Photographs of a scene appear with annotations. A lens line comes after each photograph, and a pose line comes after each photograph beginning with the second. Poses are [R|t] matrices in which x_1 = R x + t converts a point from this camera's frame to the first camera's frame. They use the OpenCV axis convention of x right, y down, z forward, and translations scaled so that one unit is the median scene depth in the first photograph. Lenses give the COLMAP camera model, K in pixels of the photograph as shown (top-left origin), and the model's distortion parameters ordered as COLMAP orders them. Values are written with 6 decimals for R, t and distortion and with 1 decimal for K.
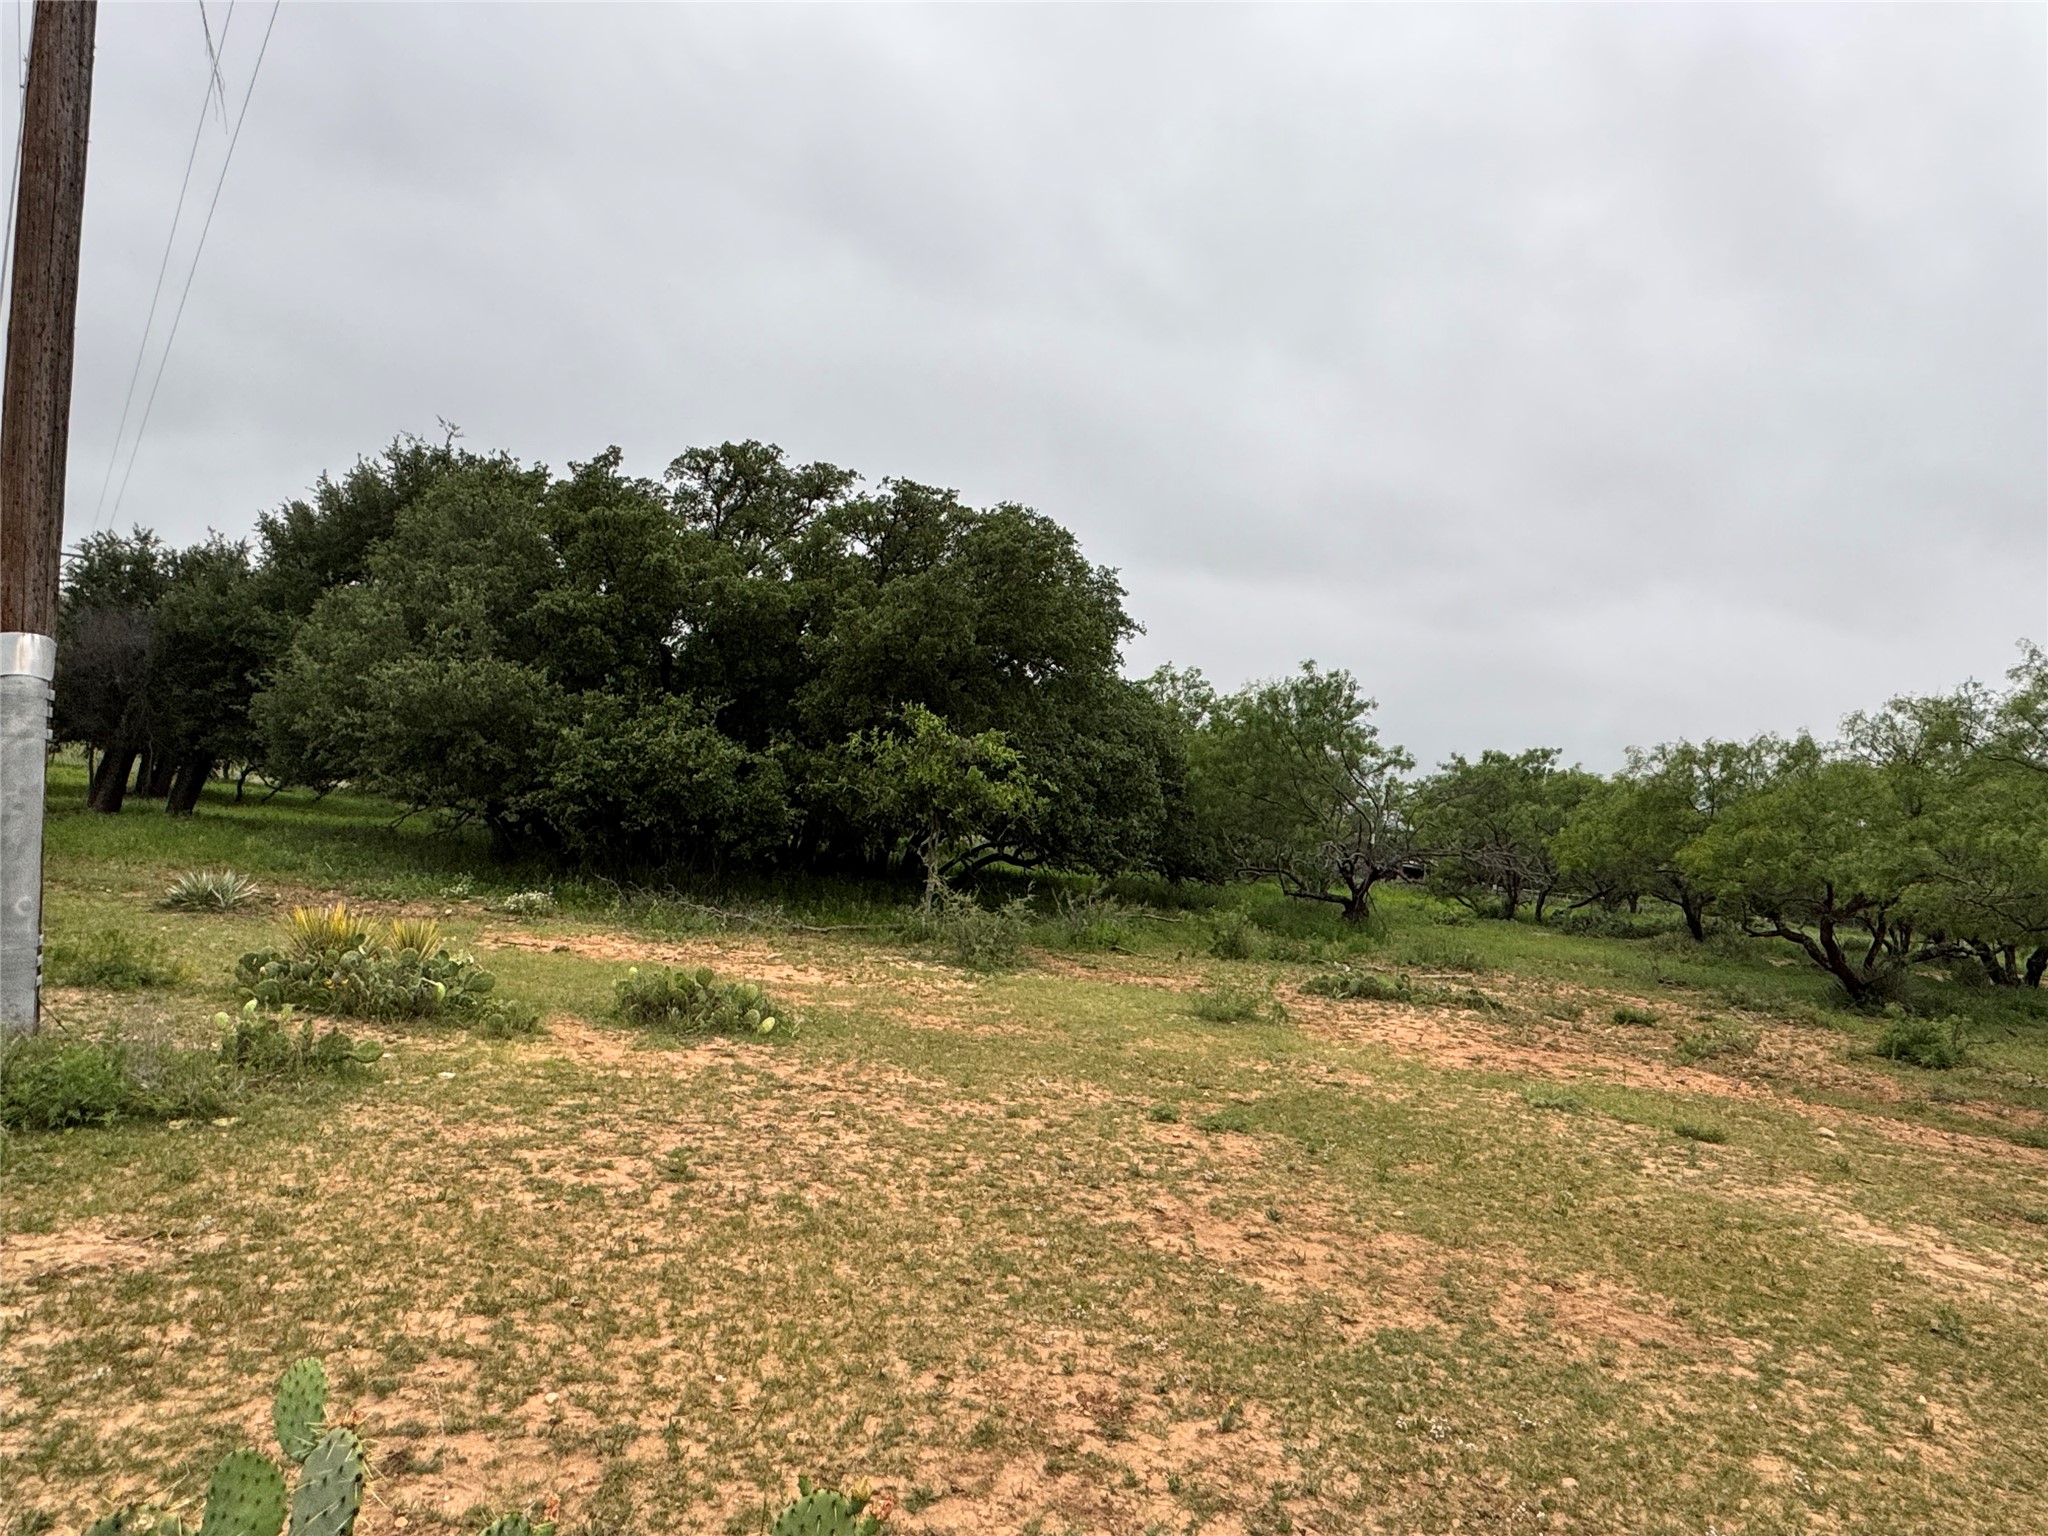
lens RADIAL K [[1243.5, 0, 1027.7], [0, 1243.5, 765.3], [0, 0, 1]] dist [-0.004086, 0.003648]
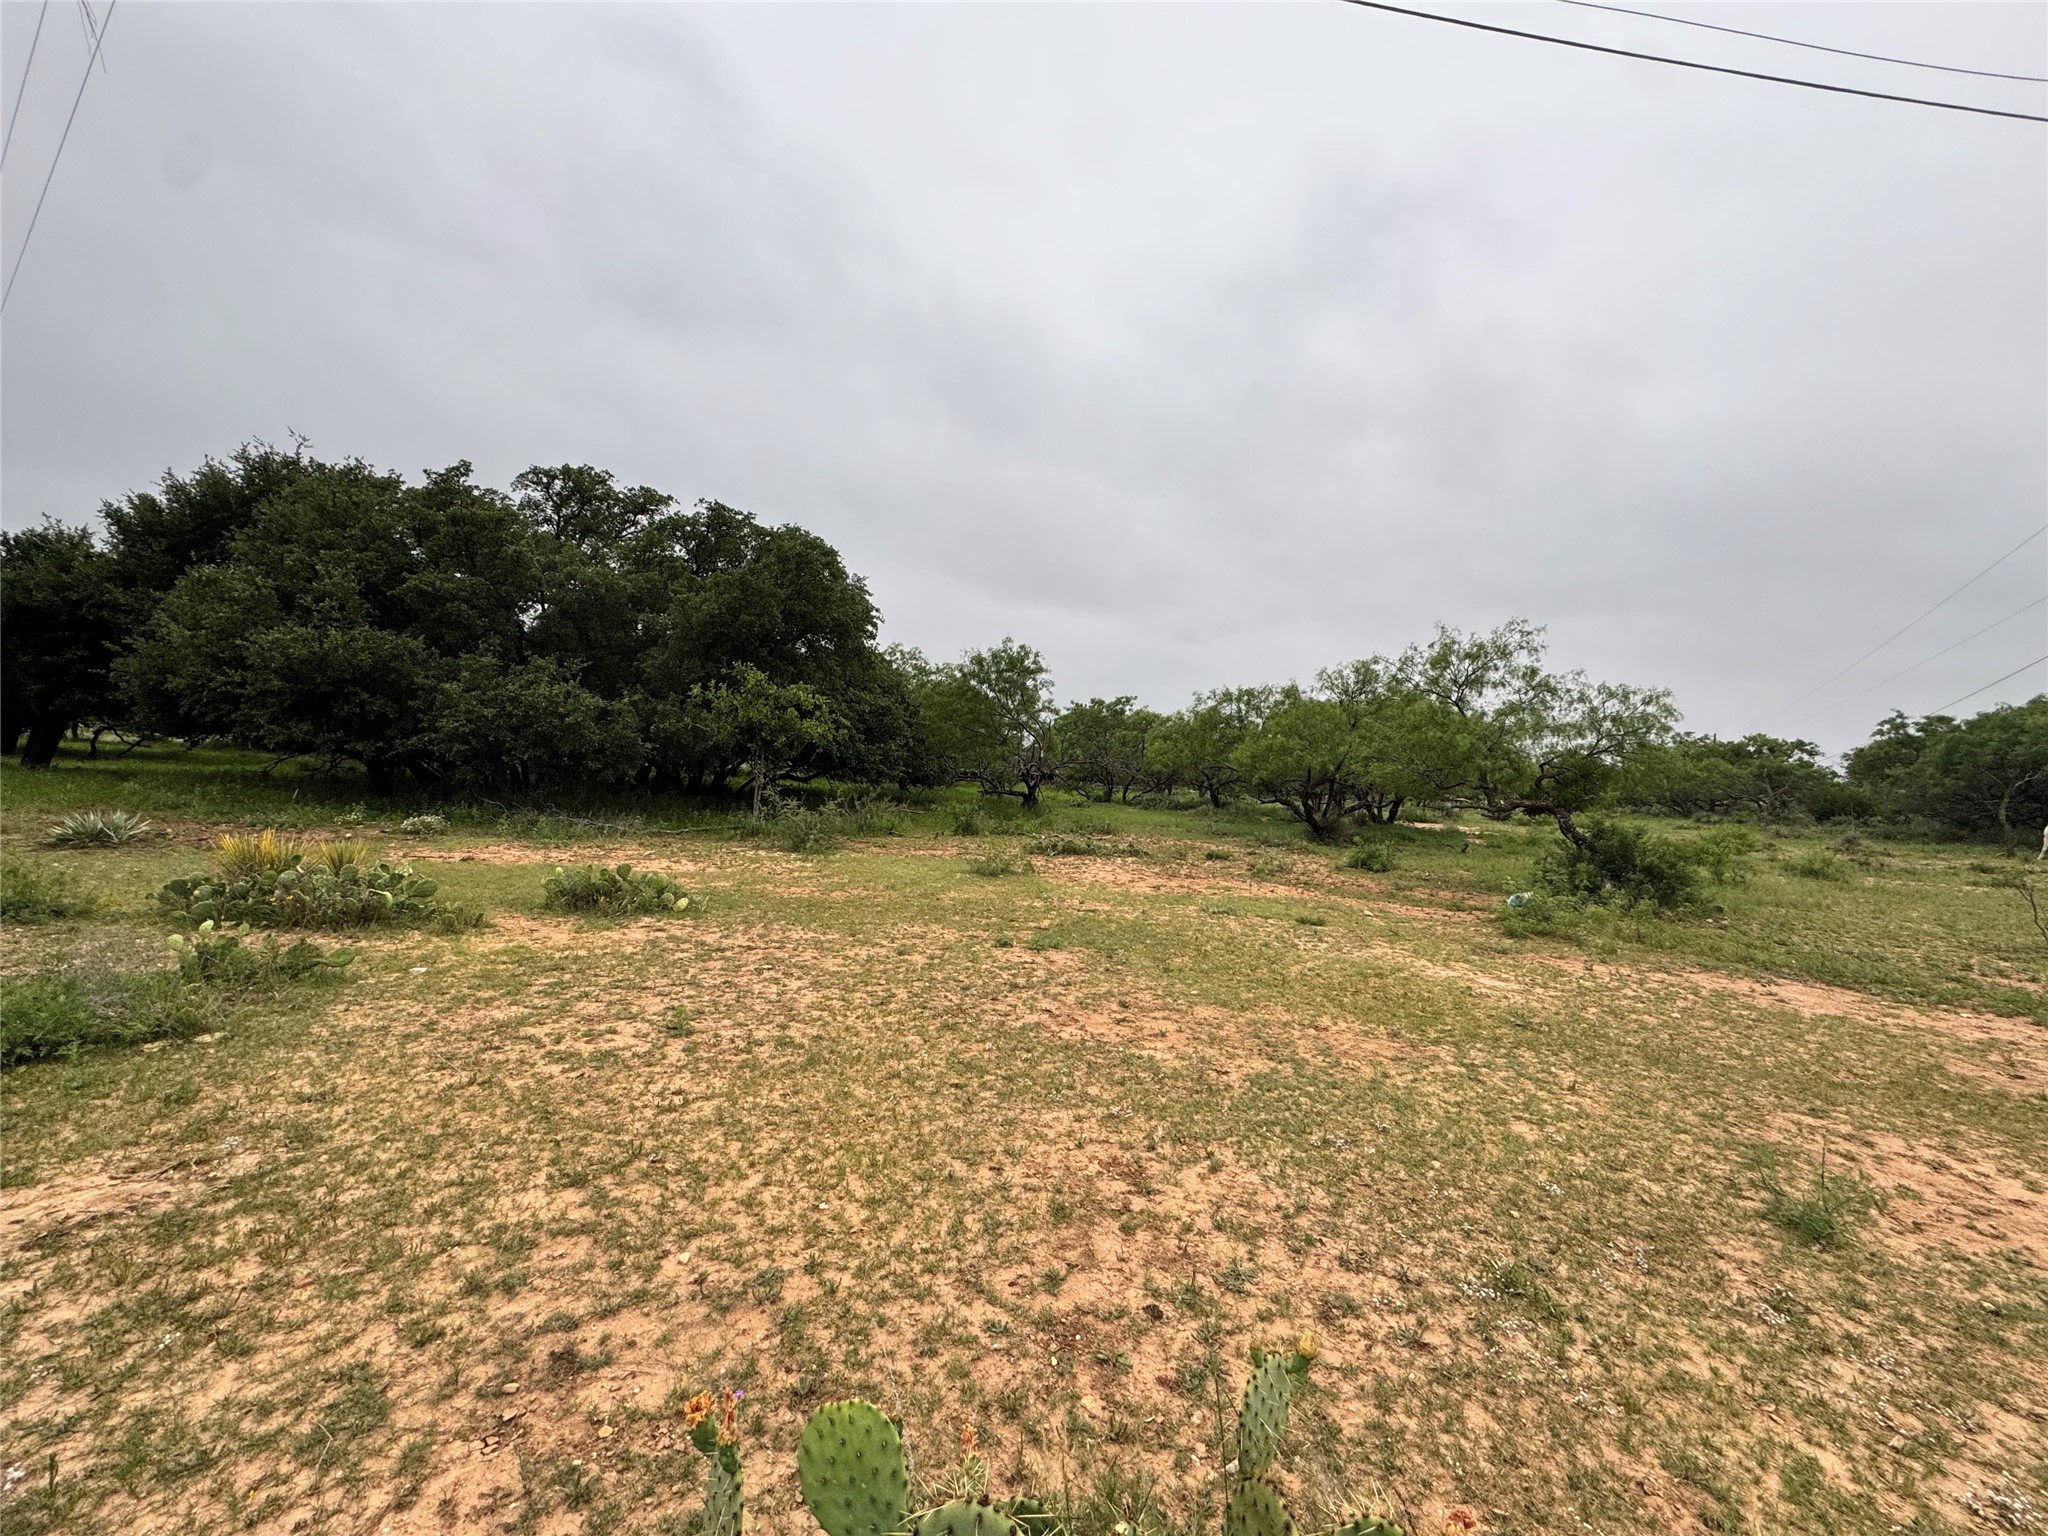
lens RADIAL K [[814.2, 0, 1022.5], [0, 814.2, 764.0], [0, 0, 1]] dist [-0.002551, 0.000363]
pose [[0.957273, -0.036045, 0.286929, -0.124873], [0.018168, 0.997738, 0.064725, 0.018230], [-0.288613, -0.056747, 0.955763, 0.114780]]
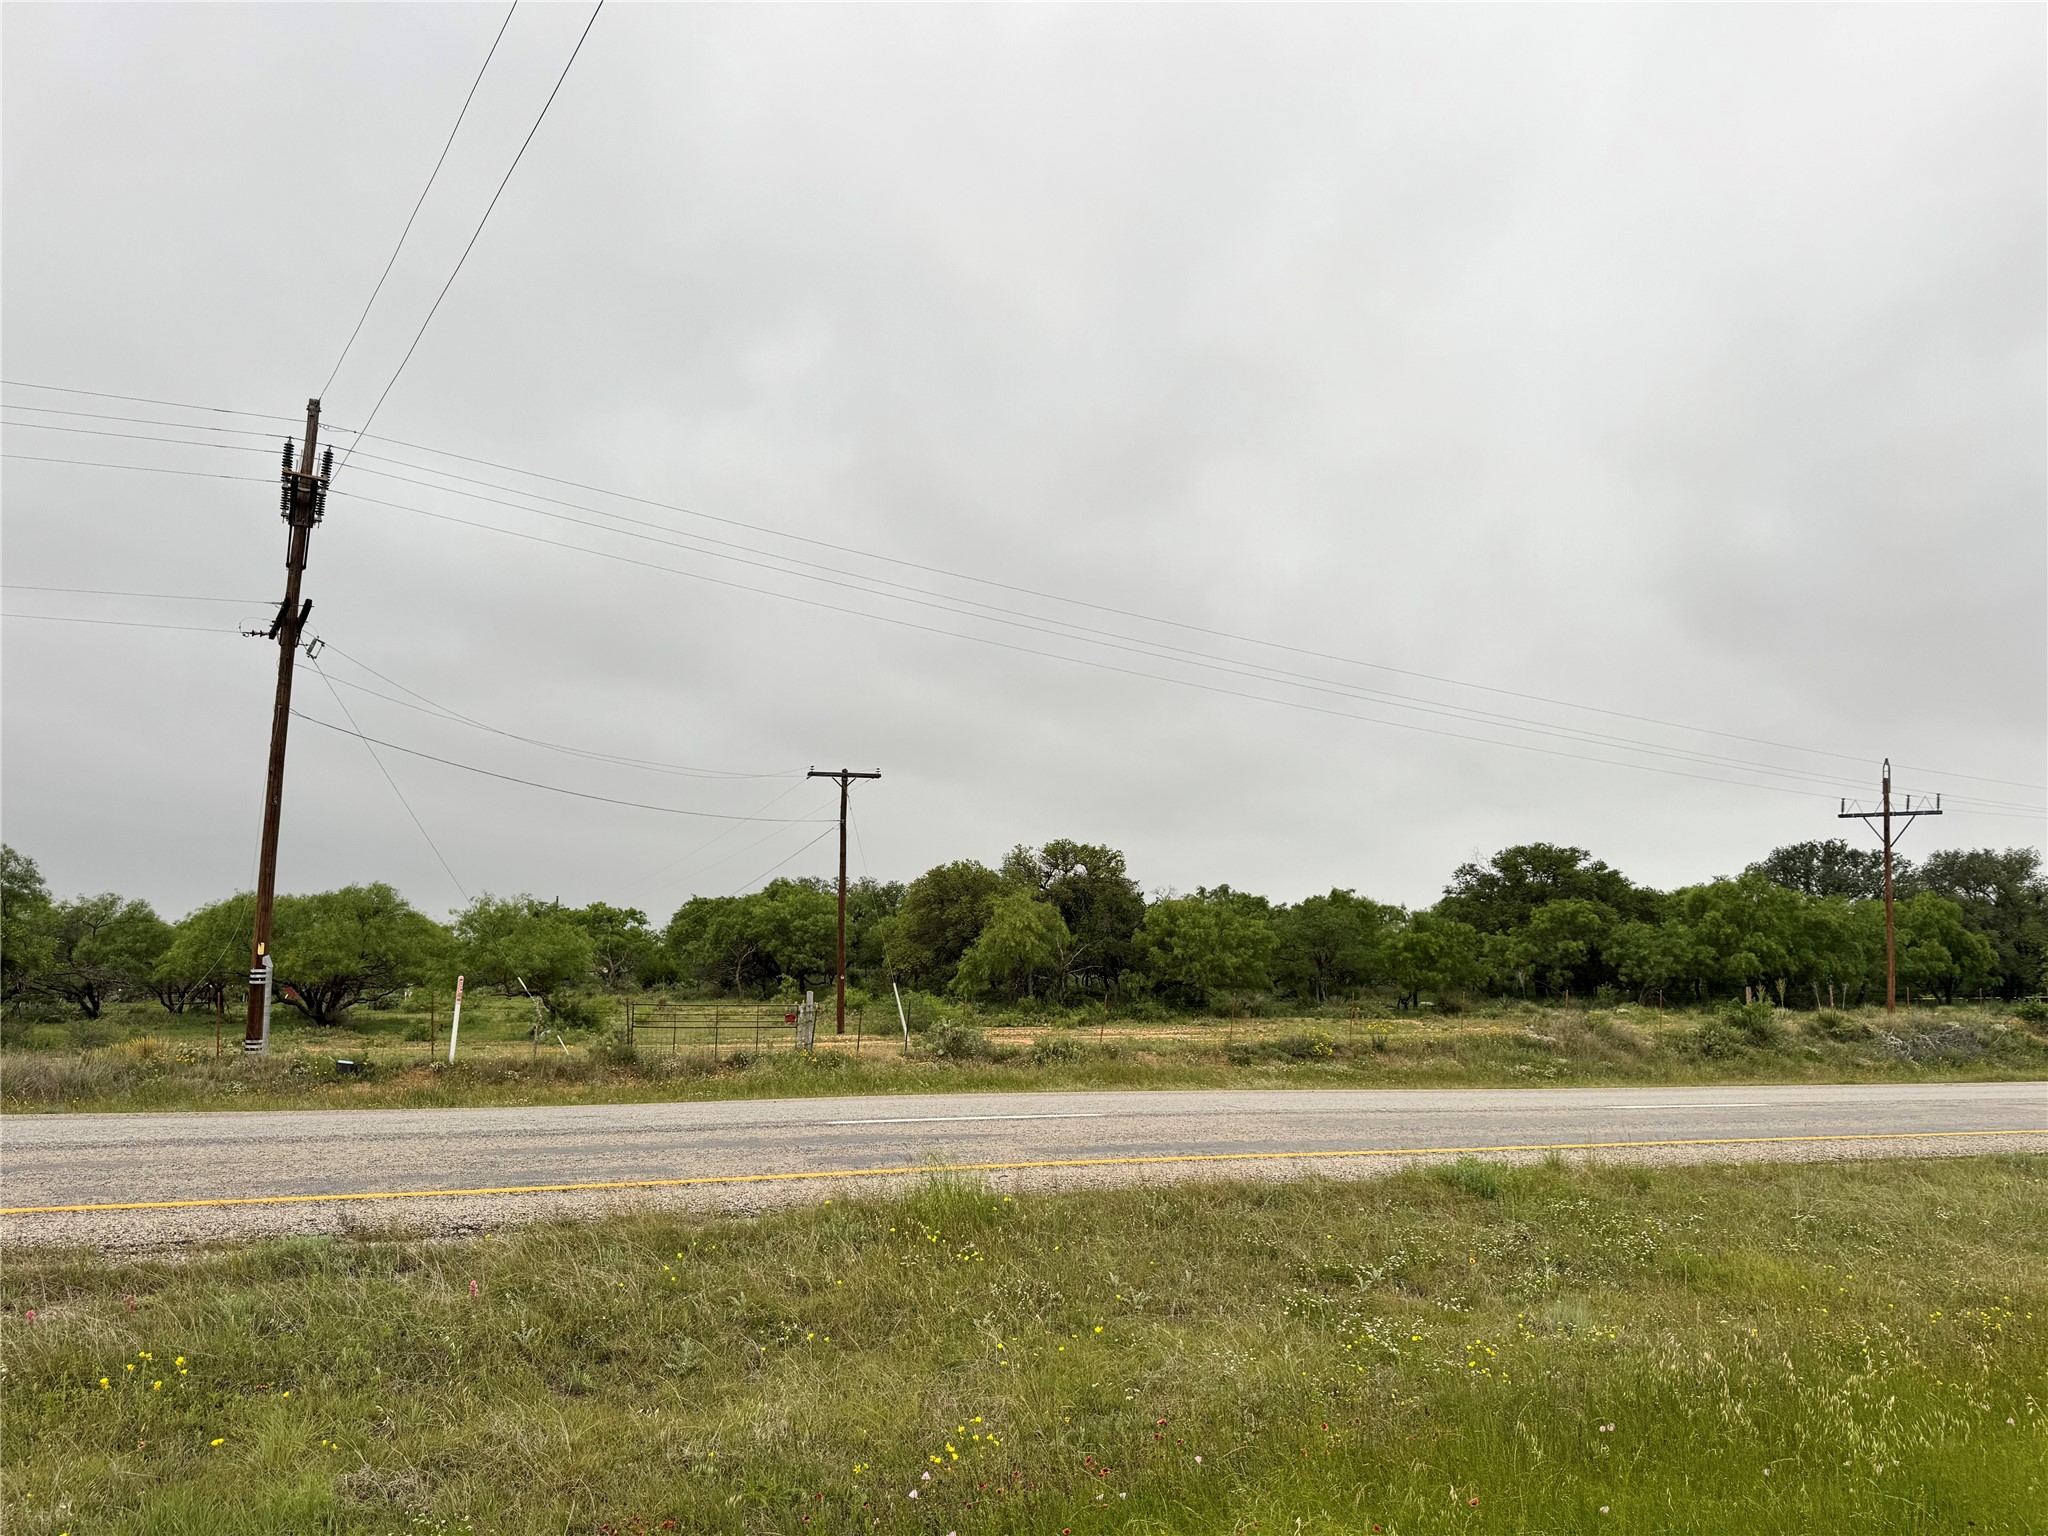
lens RADIAL K [[1449.3, 0, 1063.3], [0, 1449.3, 738.0], [0, 0, 1]] dist [0.065396, -0.063936]
pose [[0.224995, 0.070785, 0.971785, -3.665584], [-0.031506, 0.997365, -0.065353, -0.428126], [-0.973850, -0.015913, 0.226632, -1.827765]]
